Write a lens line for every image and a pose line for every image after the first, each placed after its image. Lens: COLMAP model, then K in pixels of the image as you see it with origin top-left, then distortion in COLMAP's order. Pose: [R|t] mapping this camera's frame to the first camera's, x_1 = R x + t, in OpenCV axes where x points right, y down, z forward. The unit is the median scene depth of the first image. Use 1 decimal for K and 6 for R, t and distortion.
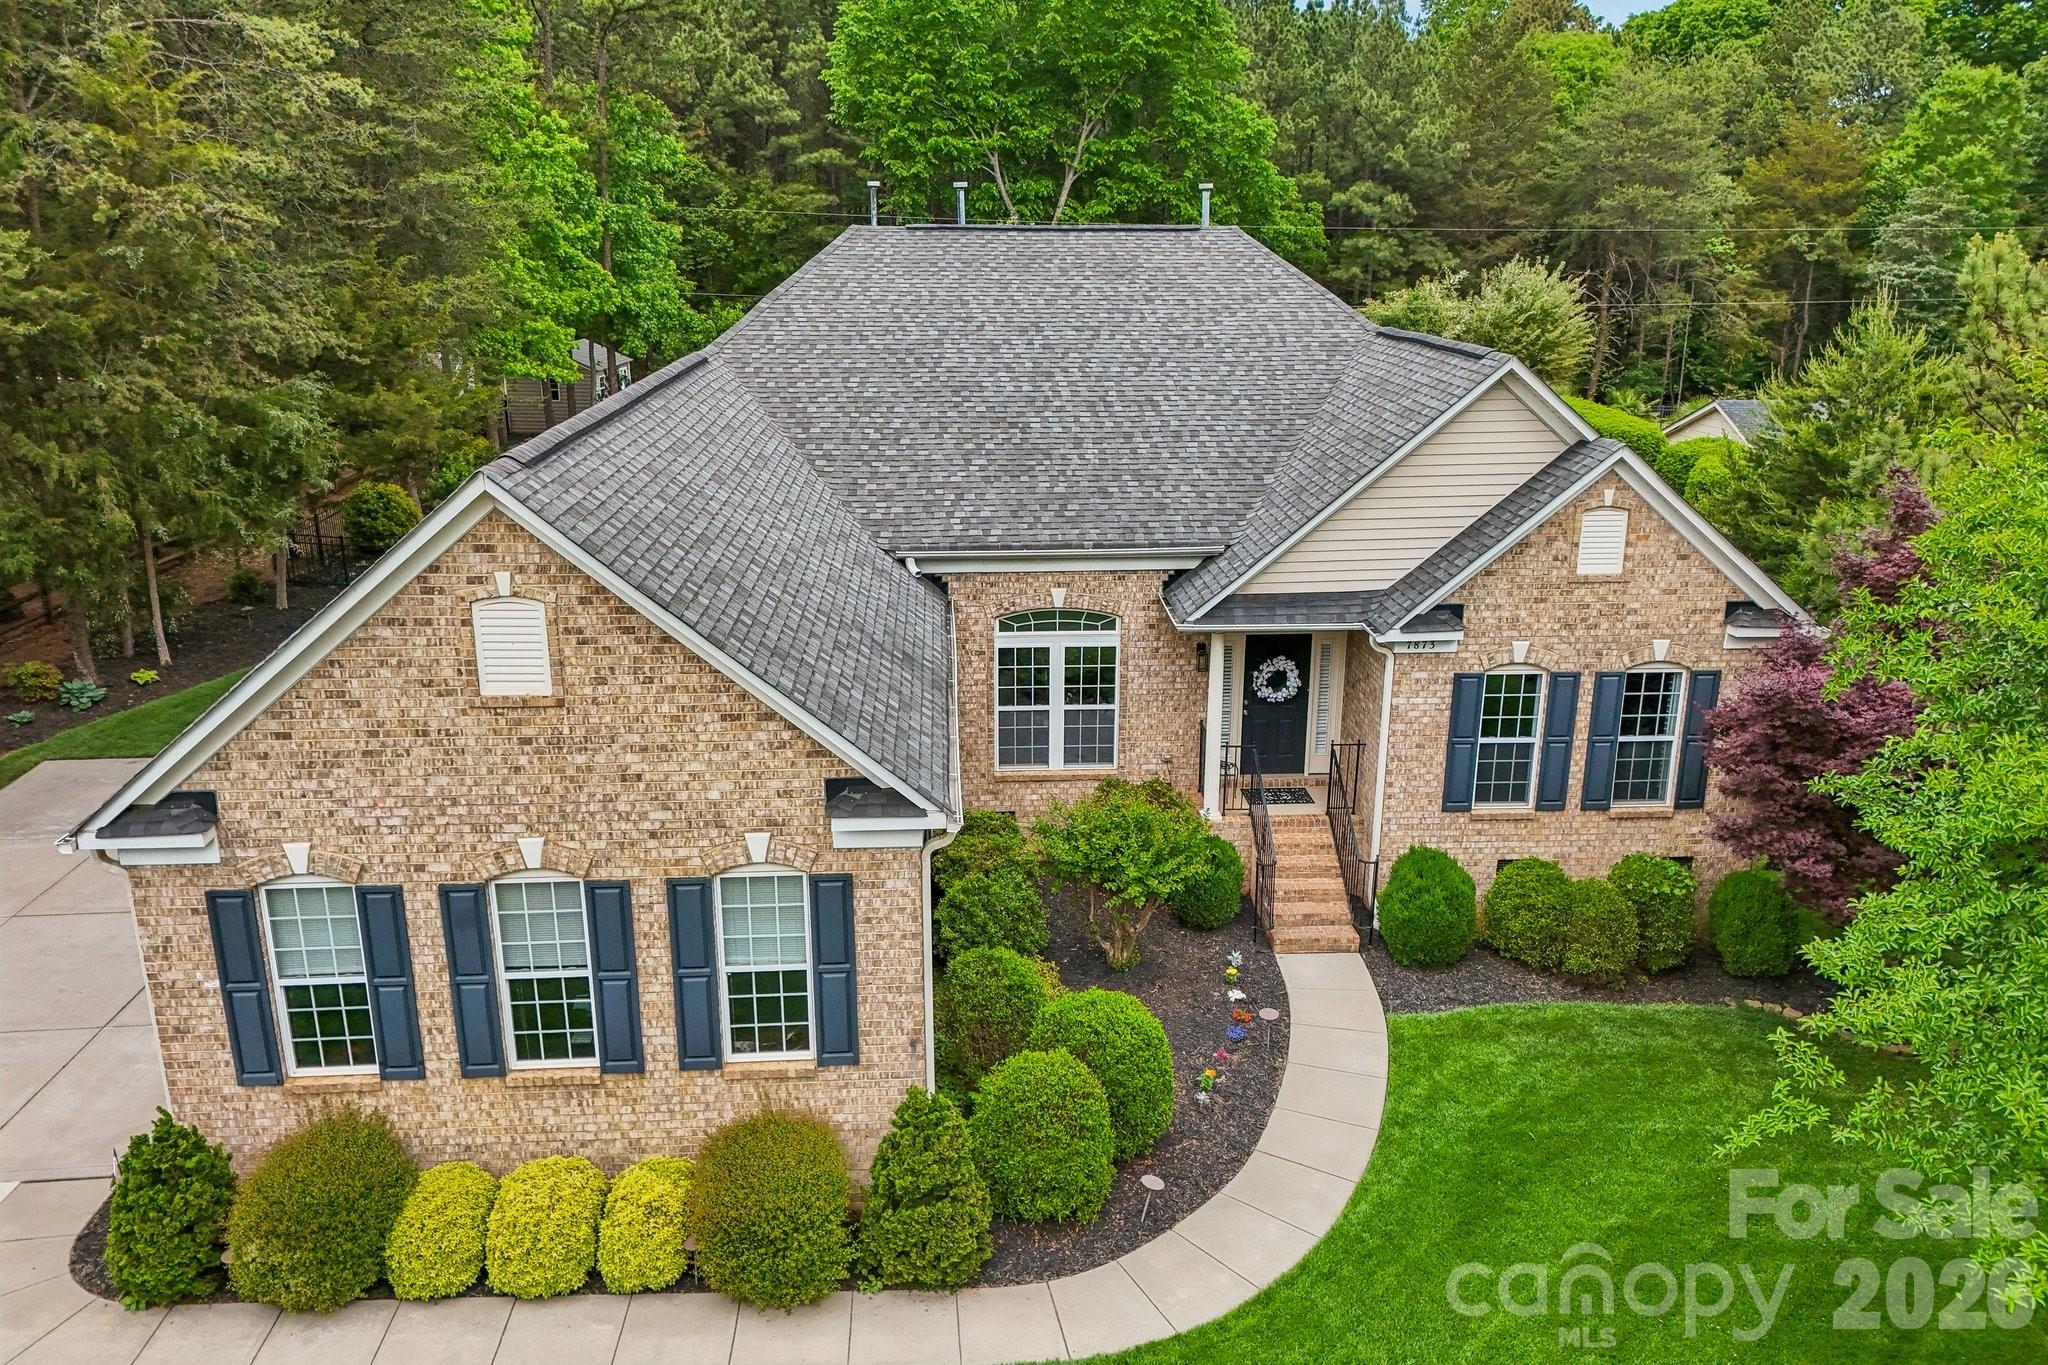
lens RADIAL K [[1496.9, 0, 1019.9], [0, 1496.9, 688.2], [0, 0, 1]] dist [0.027869, -0.002751]
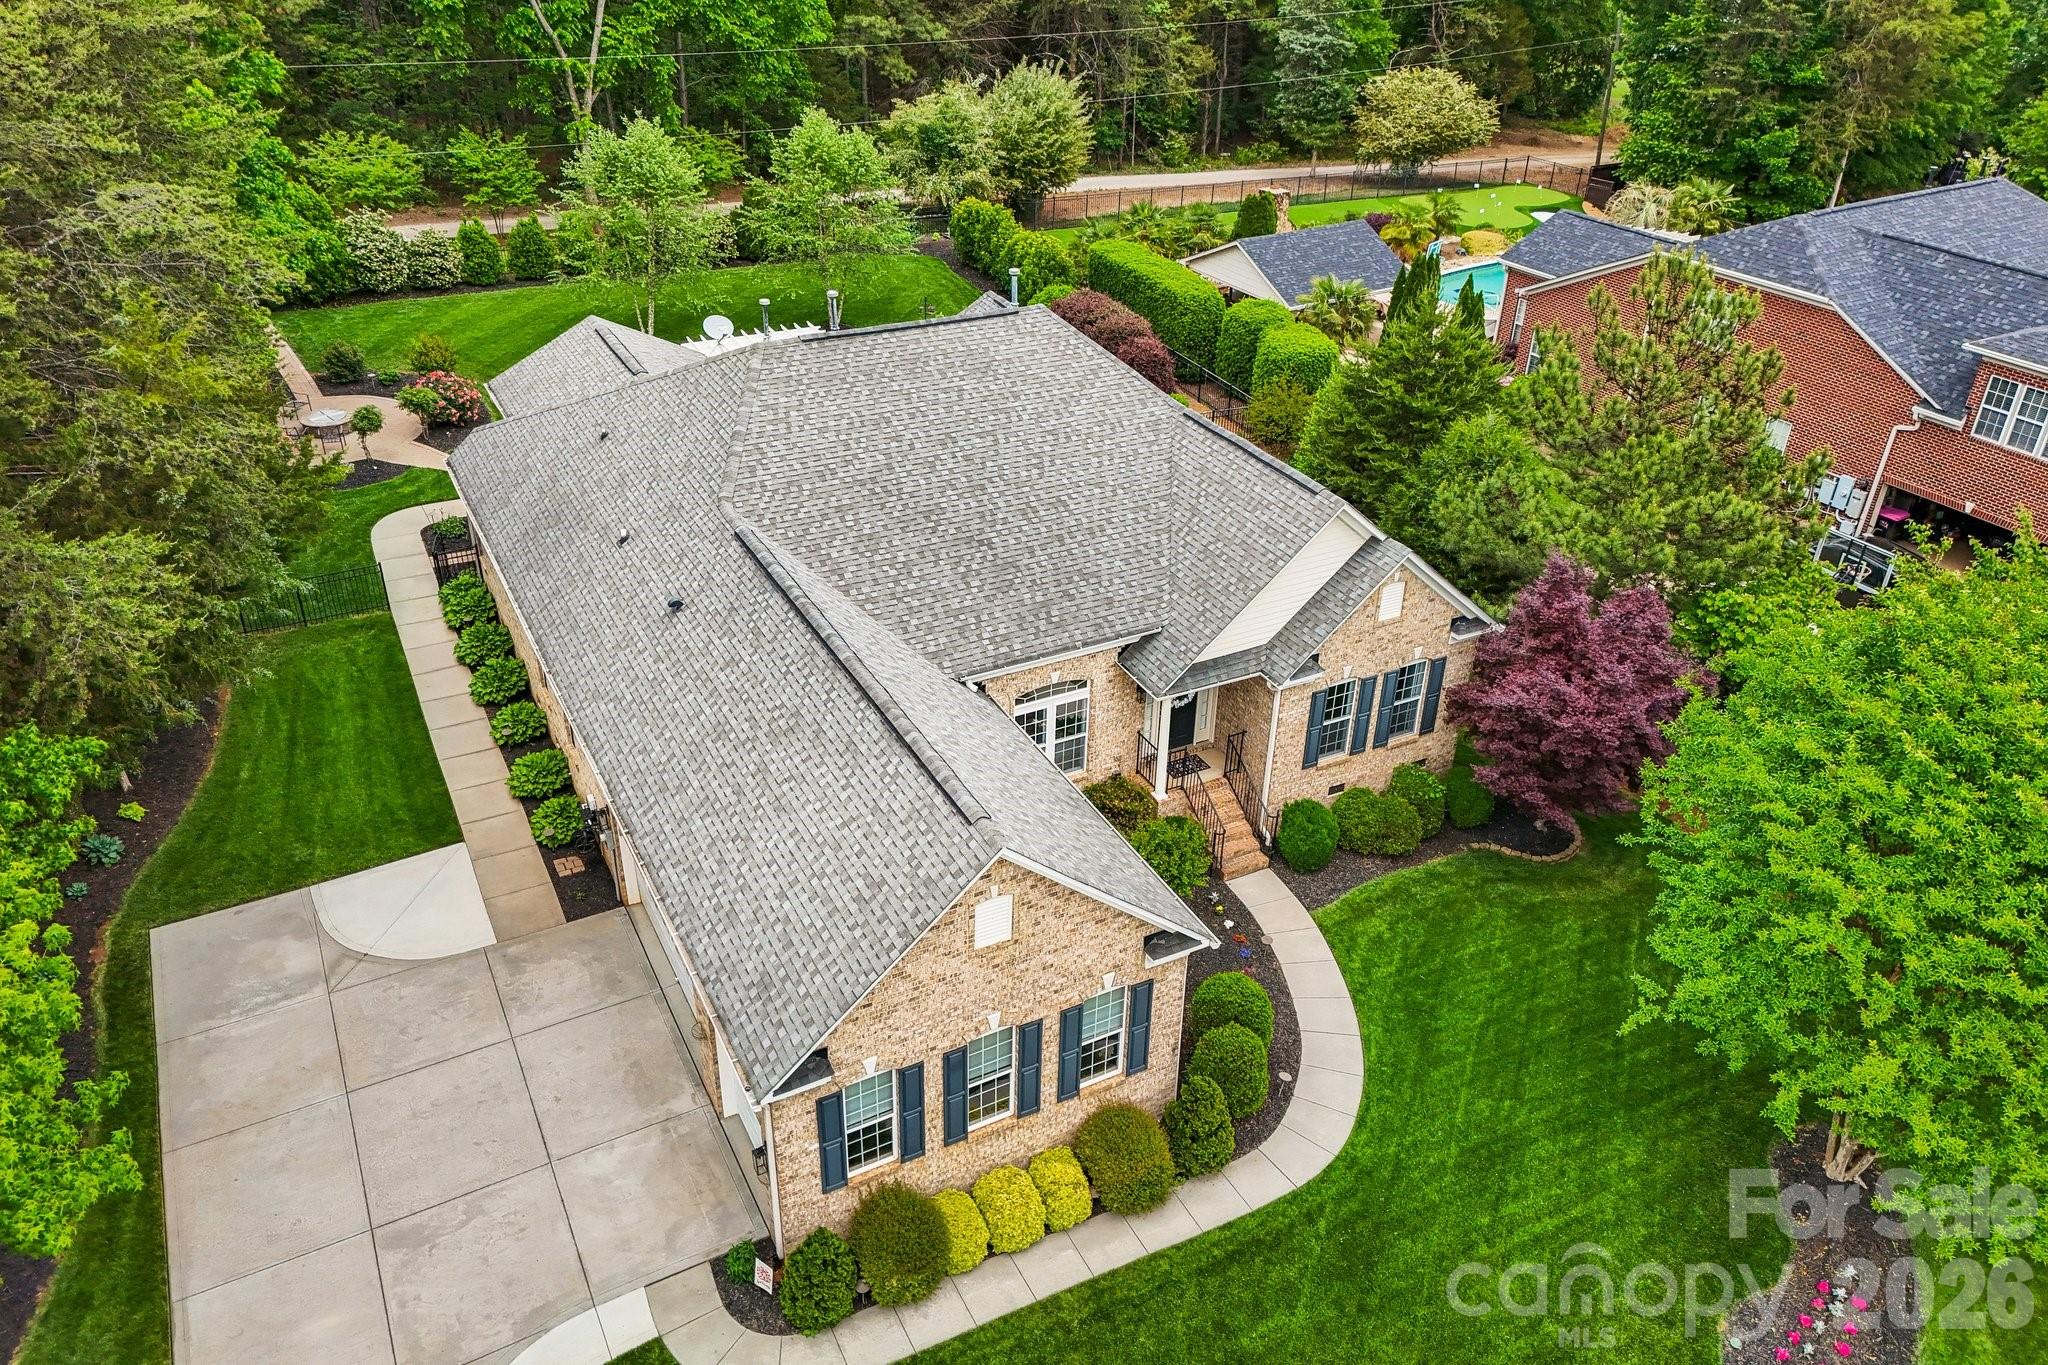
lens RADIAL K [[1465.3, 0, 1024.0], [0, 1465.3, 682.5], [0, 0, 1]] dist [0.053275, -0.002143]
pose [[0.916842, -0.195701, 0.347996, -0.519084], [0.109866, 0.961643, 0.251340, -0.435594], [-0.383836, -0.192206, 0.903176, -0.278801]]
